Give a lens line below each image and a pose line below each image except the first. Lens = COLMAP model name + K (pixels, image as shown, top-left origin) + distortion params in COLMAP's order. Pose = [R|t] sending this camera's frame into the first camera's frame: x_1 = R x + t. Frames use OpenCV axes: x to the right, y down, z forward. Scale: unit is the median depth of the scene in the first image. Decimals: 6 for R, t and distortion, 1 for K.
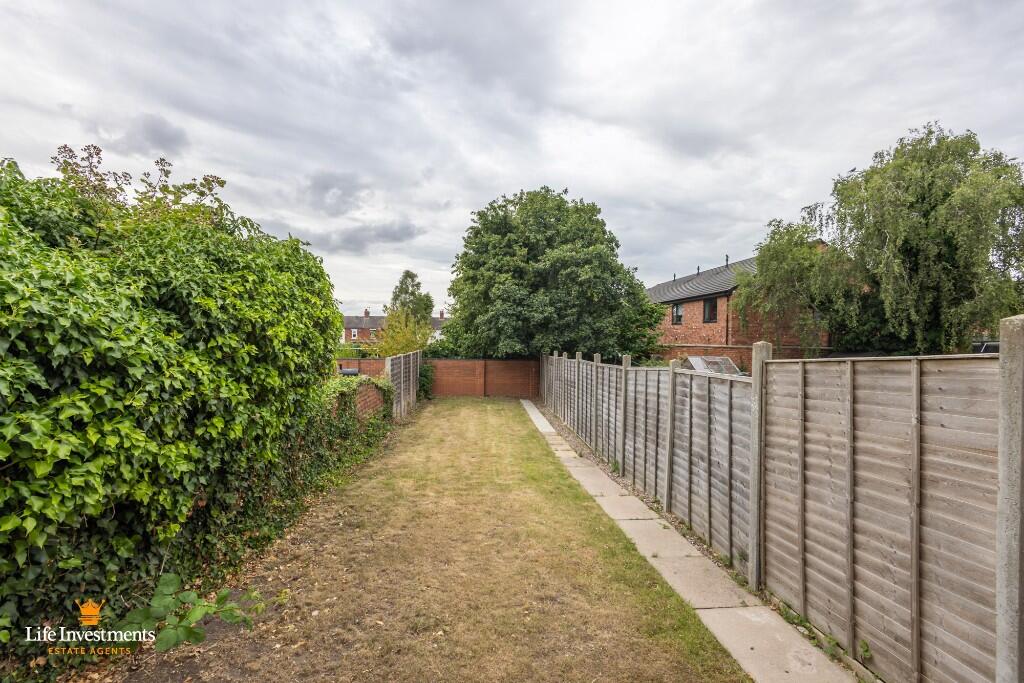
lens RADIAL K [[482.7, 0, 511.4], [0, 482.7, 341.0], [0, 0, 1]] dist [0.016819, -0.001233]
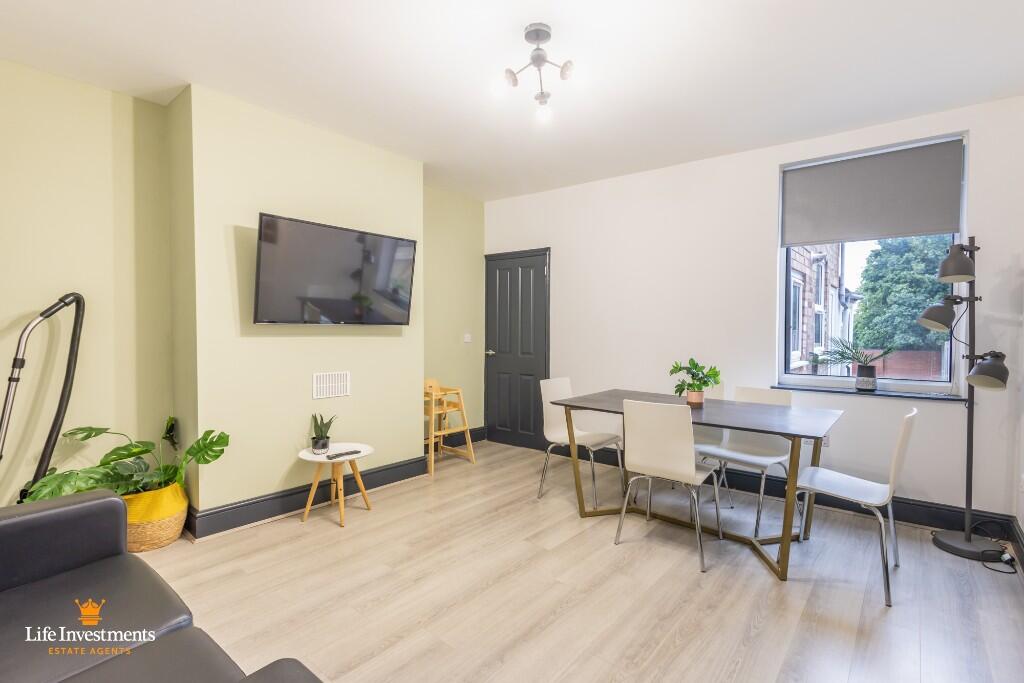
lens RADIAL K [[482.7, 0, 510.8], [0, 482.7, 340.5], [0, 0, 1]] dist [0.016819, -0.001233]
pose [[0.715595, 0.015141, -0.698351, 0.154578], [-0.009296, 0.999883, 0.012152, 0.008456], [0.698453, -0.002204, 0.715652, -0.699554]]
